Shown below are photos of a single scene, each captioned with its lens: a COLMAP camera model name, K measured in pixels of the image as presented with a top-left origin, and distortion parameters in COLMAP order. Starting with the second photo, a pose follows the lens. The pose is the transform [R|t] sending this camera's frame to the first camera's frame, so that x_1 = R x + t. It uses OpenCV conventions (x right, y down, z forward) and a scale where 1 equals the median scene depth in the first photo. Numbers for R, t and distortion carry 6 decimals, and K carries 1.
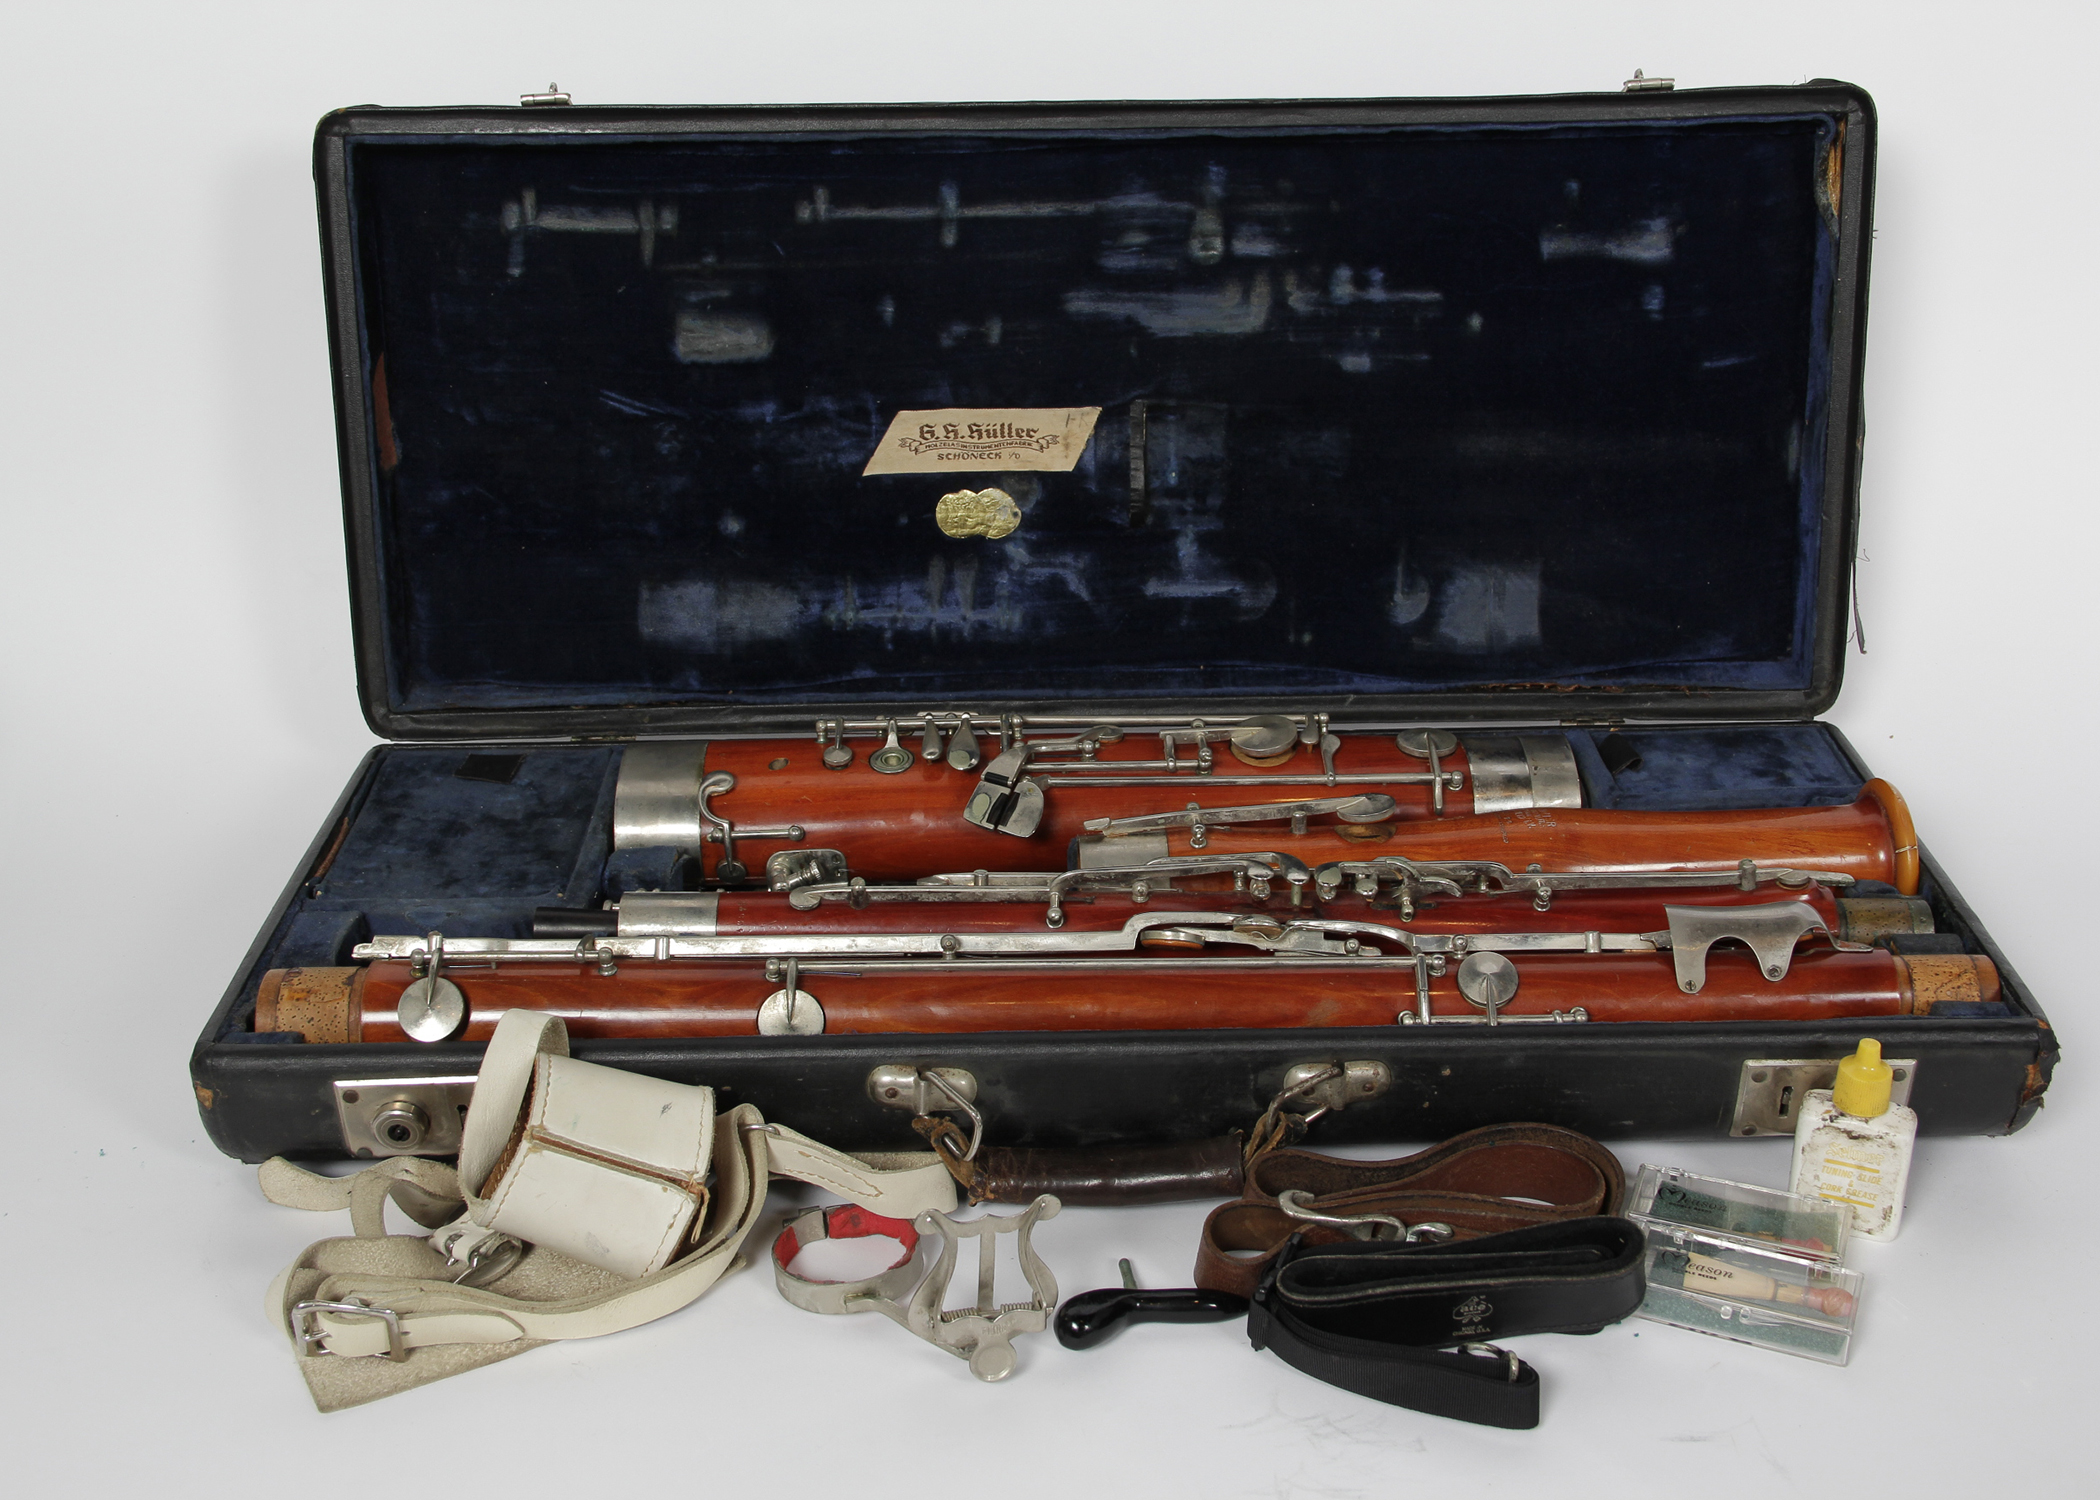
lens RADIAL K [[2497.4, 0, 1050.0], [0, 2497.4, 750.0], [0, 0, 1]] dist [-0.013155, 0.024833]
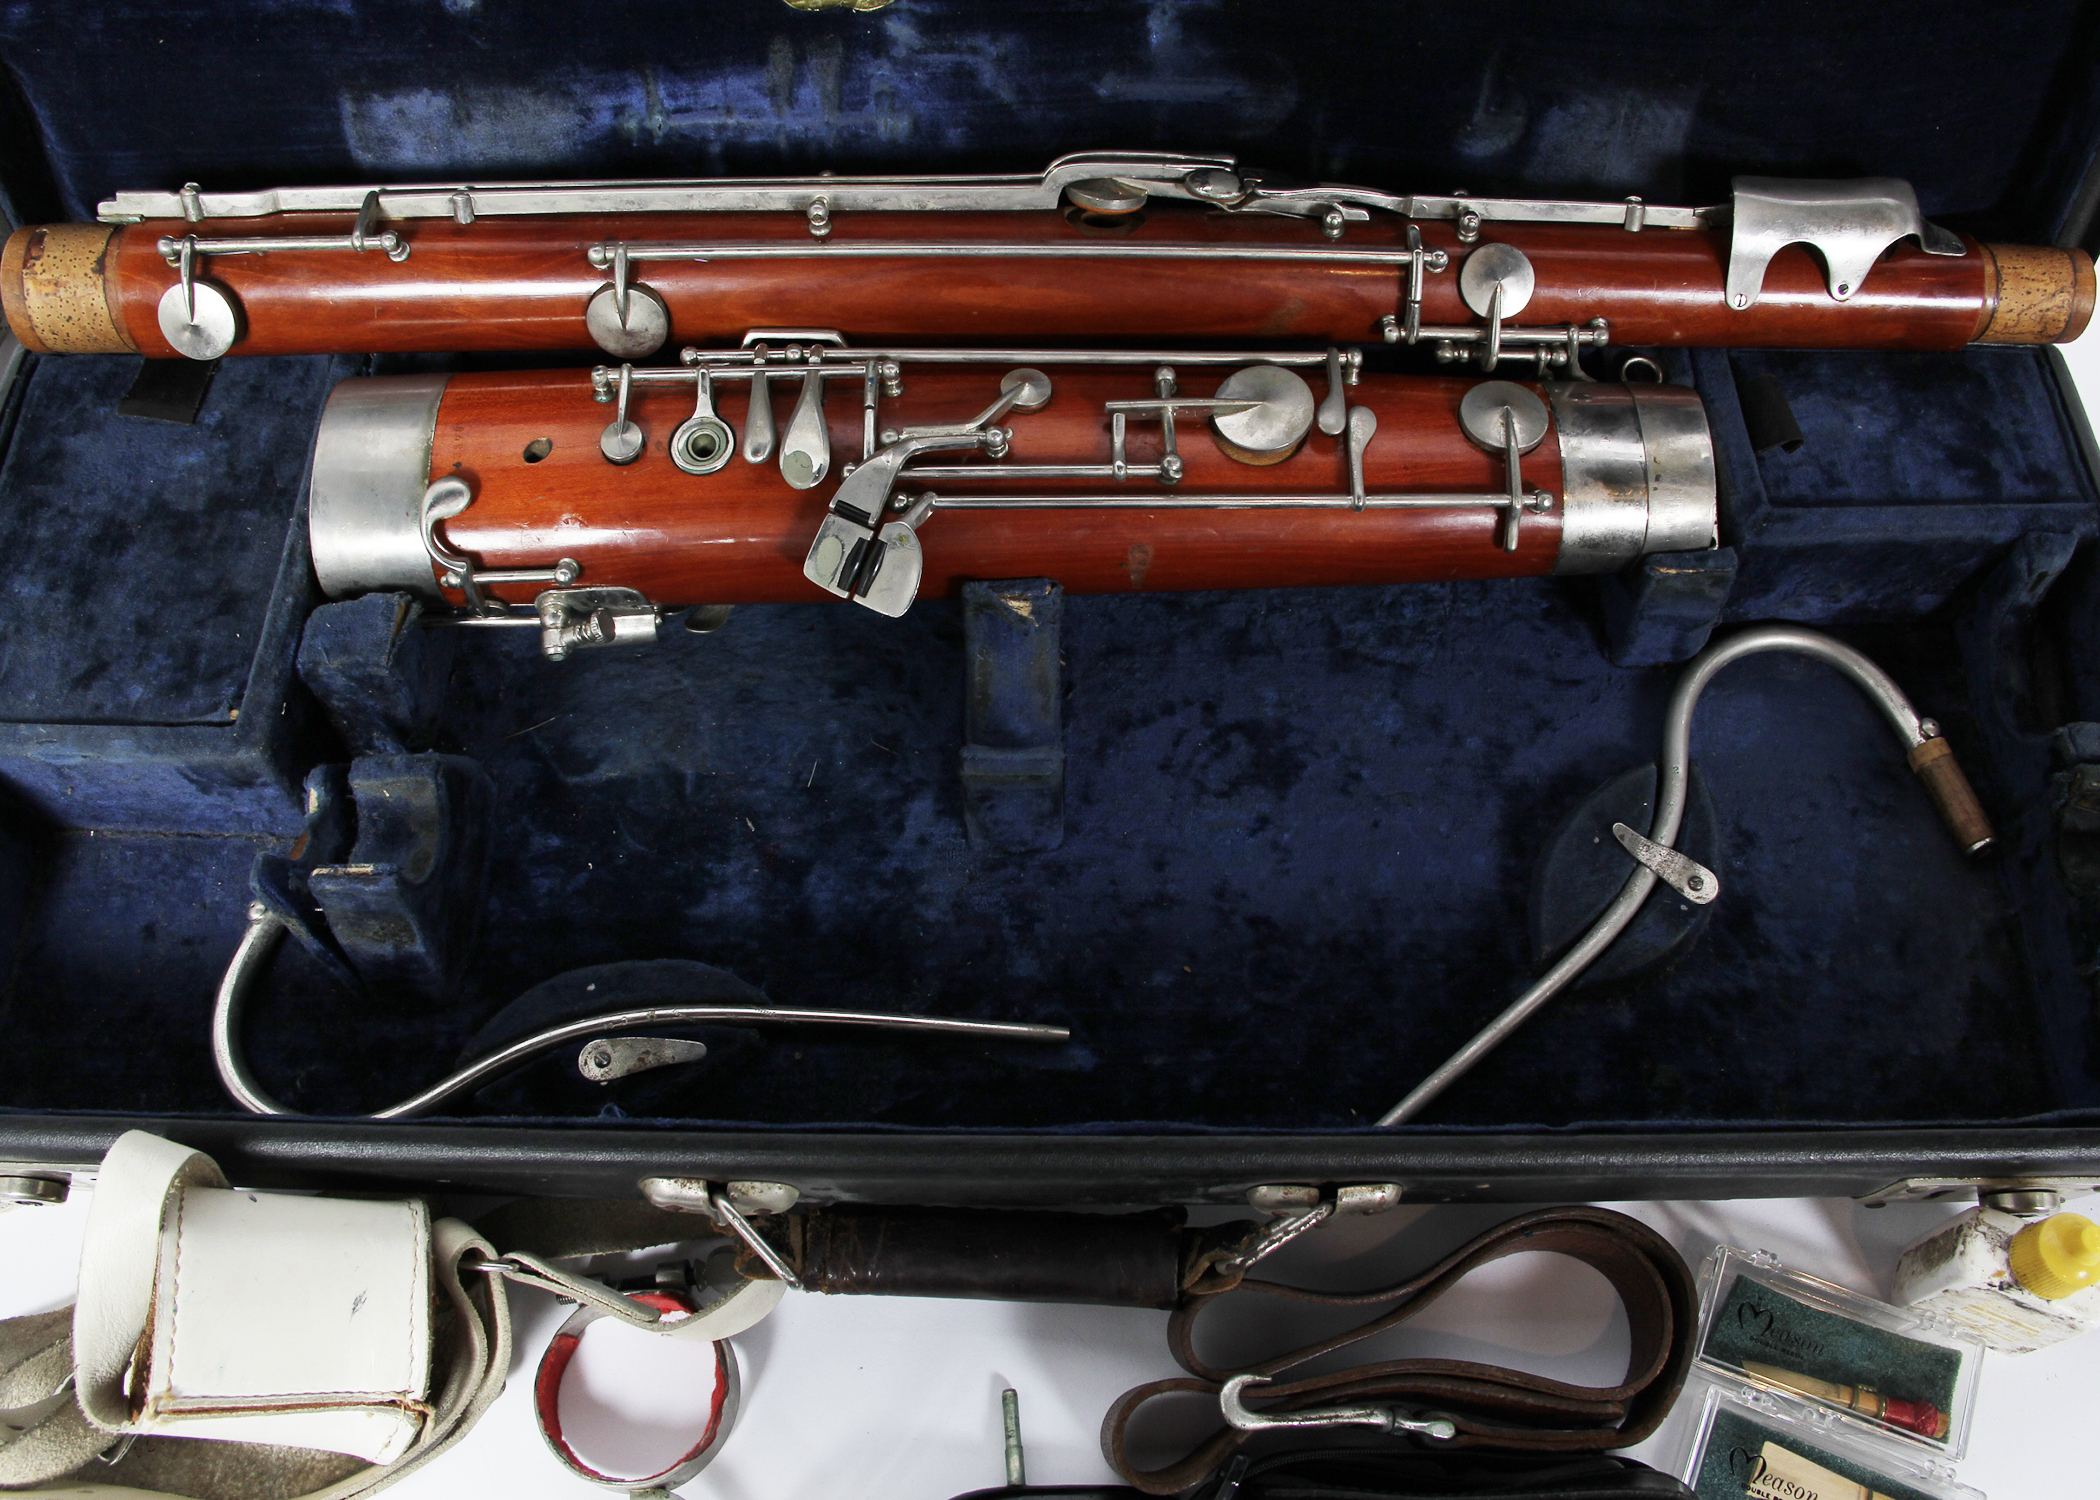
lens RADIAL K [[1806.6, 0, 1054.1], [0, 1806.6, 684.9], [0, 0, 1]] dist [-0.182188, 0.126780]
pose [[0.999826, 0.018237, -0.004046, 0.031637], [-0.012667, 0.821075, 0.570680, -0.203355], [0.013729, -0.570530, 0.821162, 0.532044]]
